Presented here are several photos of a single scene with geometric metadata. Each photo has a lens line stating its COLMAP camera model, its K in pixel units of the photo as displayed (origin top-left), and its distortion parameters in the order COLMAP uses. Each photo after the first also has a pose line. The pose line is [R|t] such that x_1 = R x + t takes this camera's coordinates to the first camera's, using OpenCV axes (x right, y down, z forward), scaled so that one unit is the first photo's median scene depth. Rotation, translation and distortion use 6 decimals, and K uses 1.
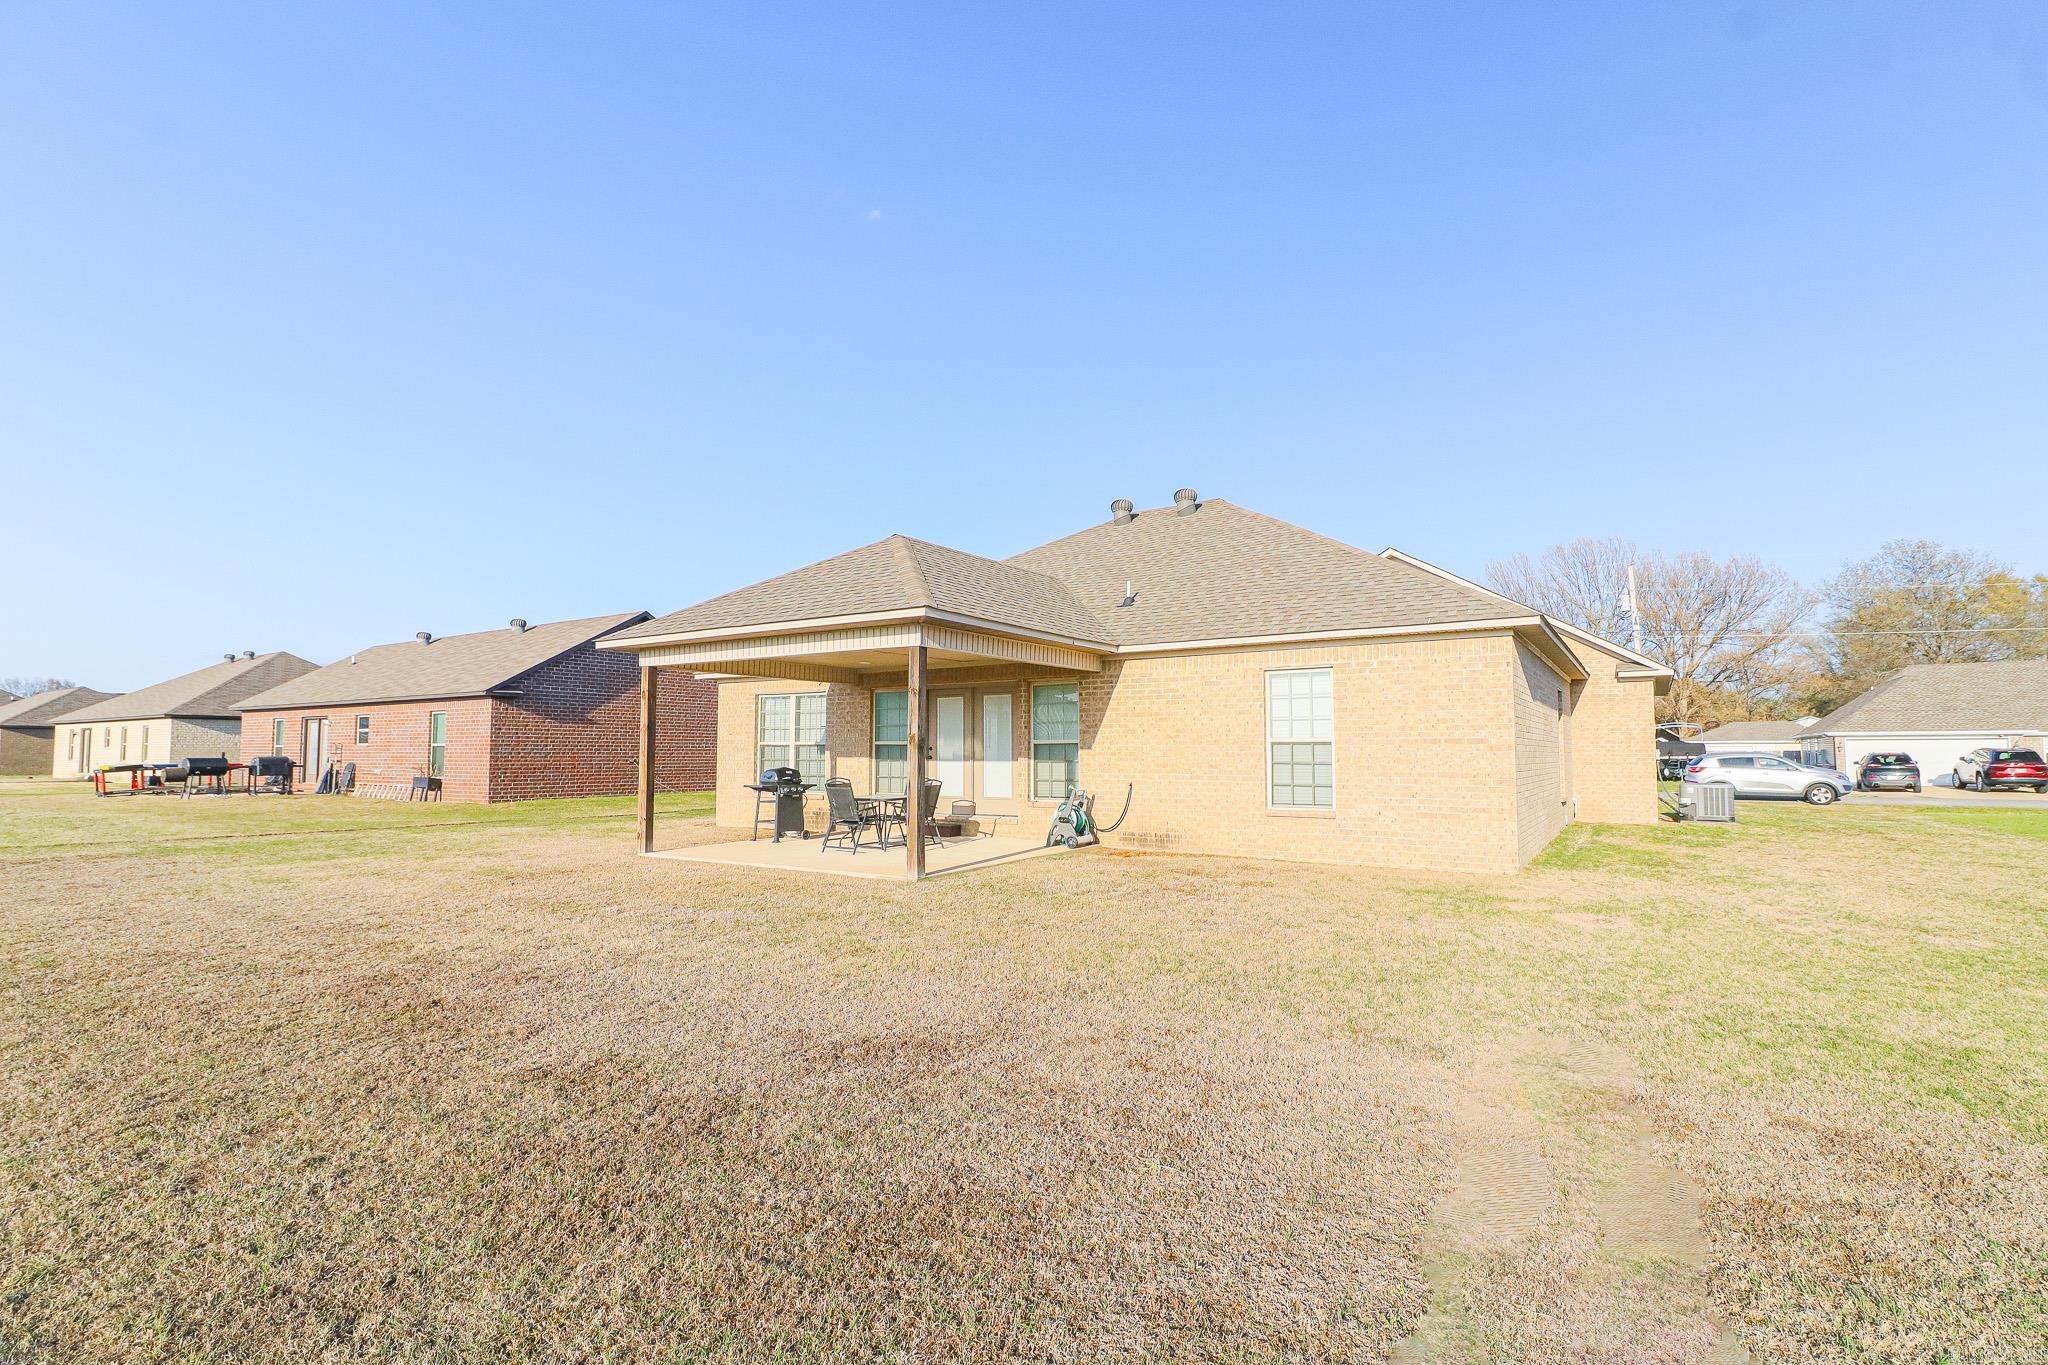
lens RADIAL K [[952.4, 0, 1017.7], [0, 952.4, 717.1], [0, 0, 1]] dist [0.001660, -0.000405]
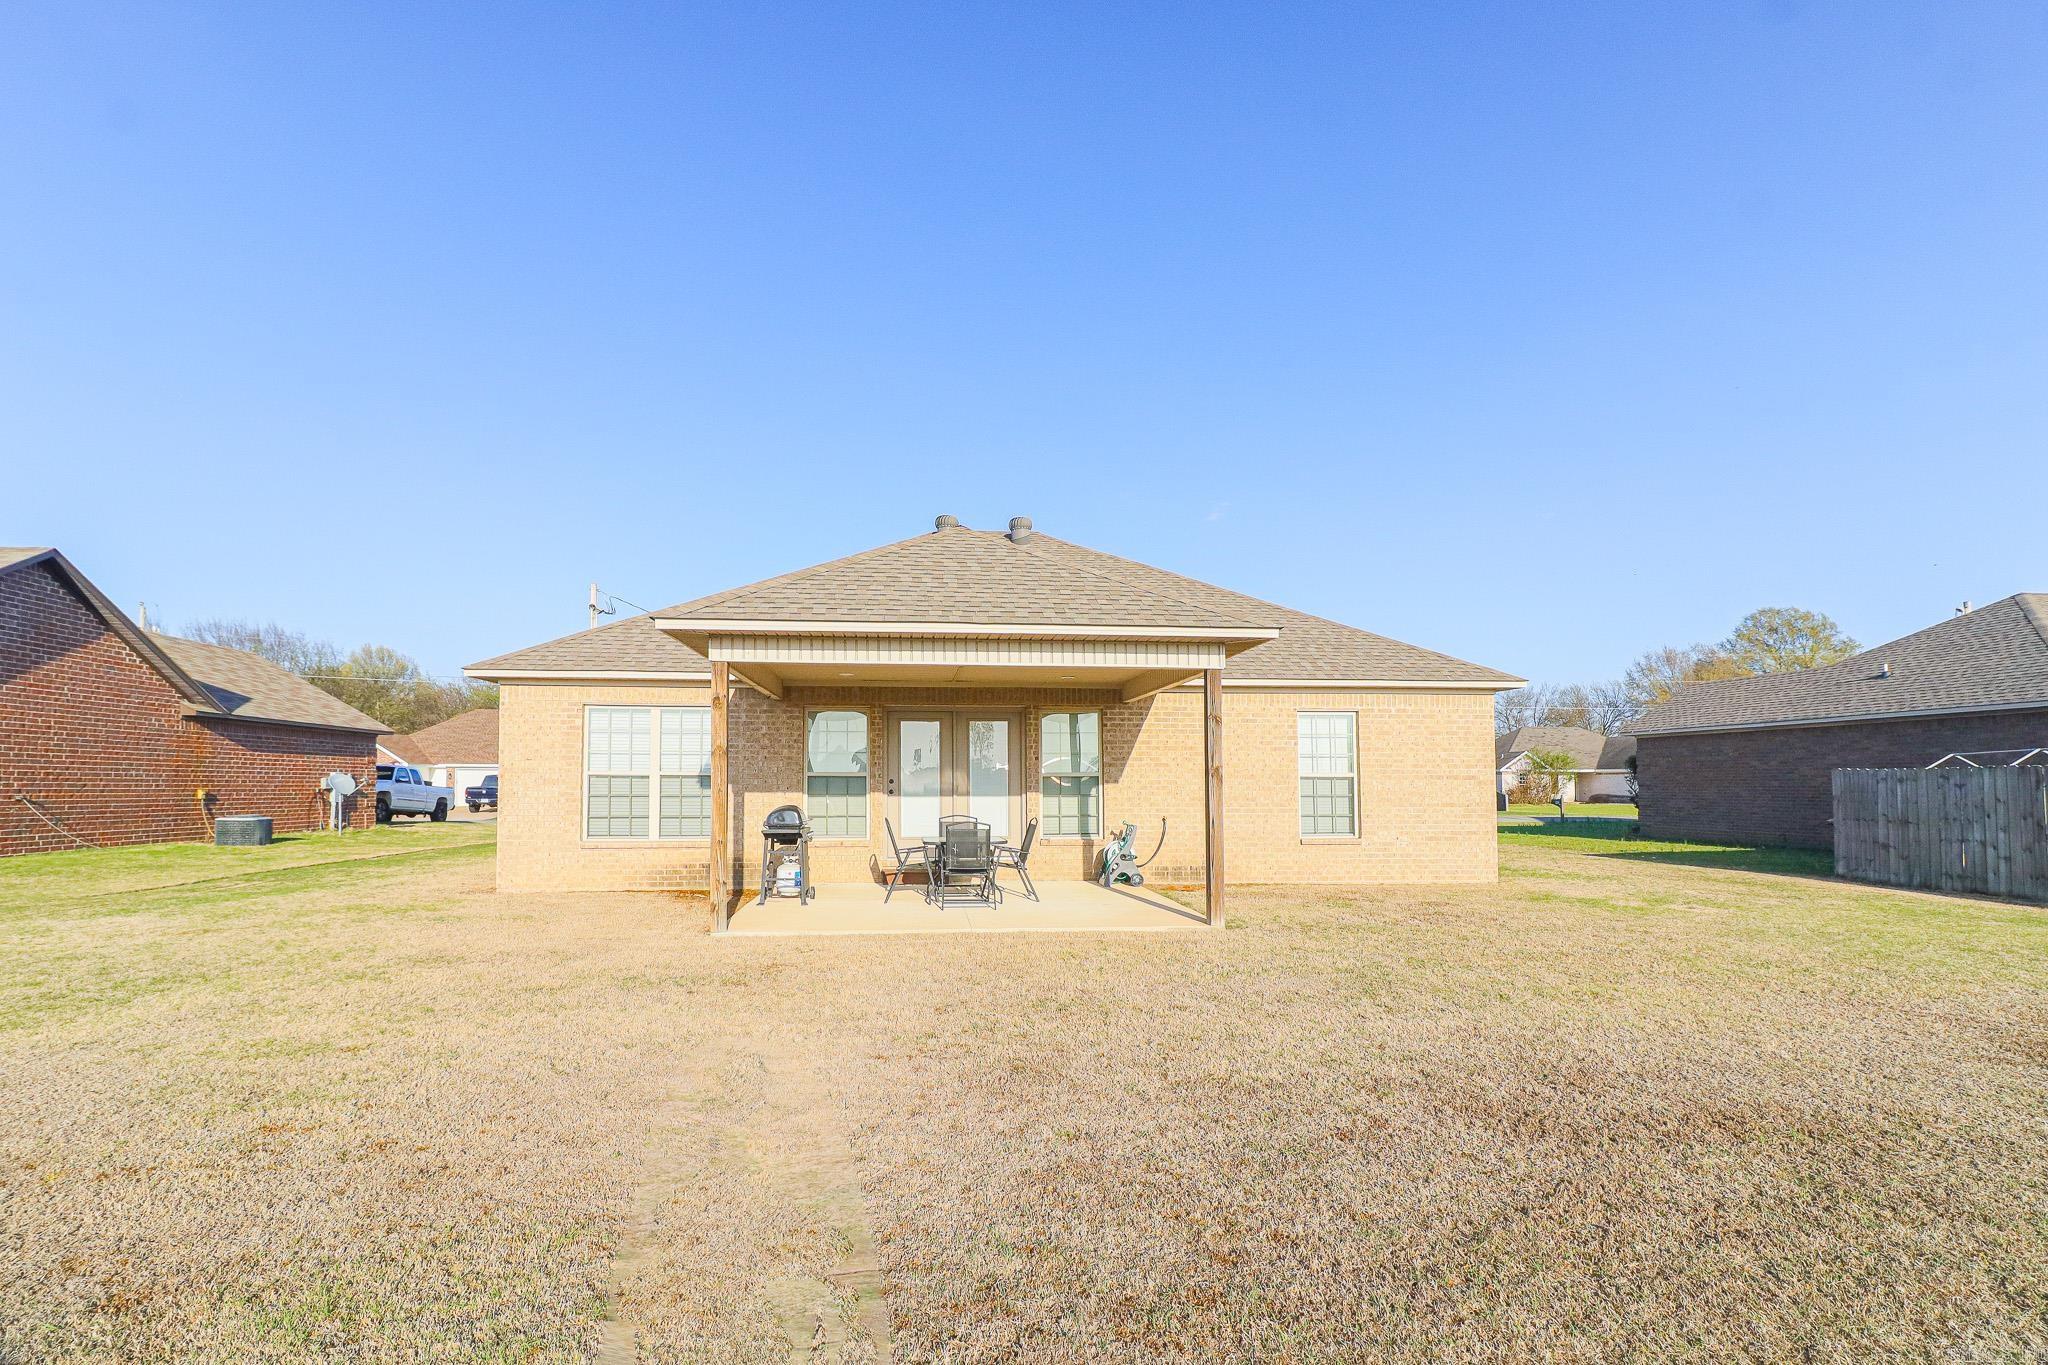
lens RADIAL K [[966.1, 0, 1014.8], [0, 966.1, 770.2], [0, 0, 1]] dist [0.001984, -0.000002]
pose [[0.783238, 0.009319, 0.621653, -0.611510], [-0.024716, 0.999564, 0.016156, 0.007952], [-0.621231, -0.028018, 0.783126, 0.304535]]
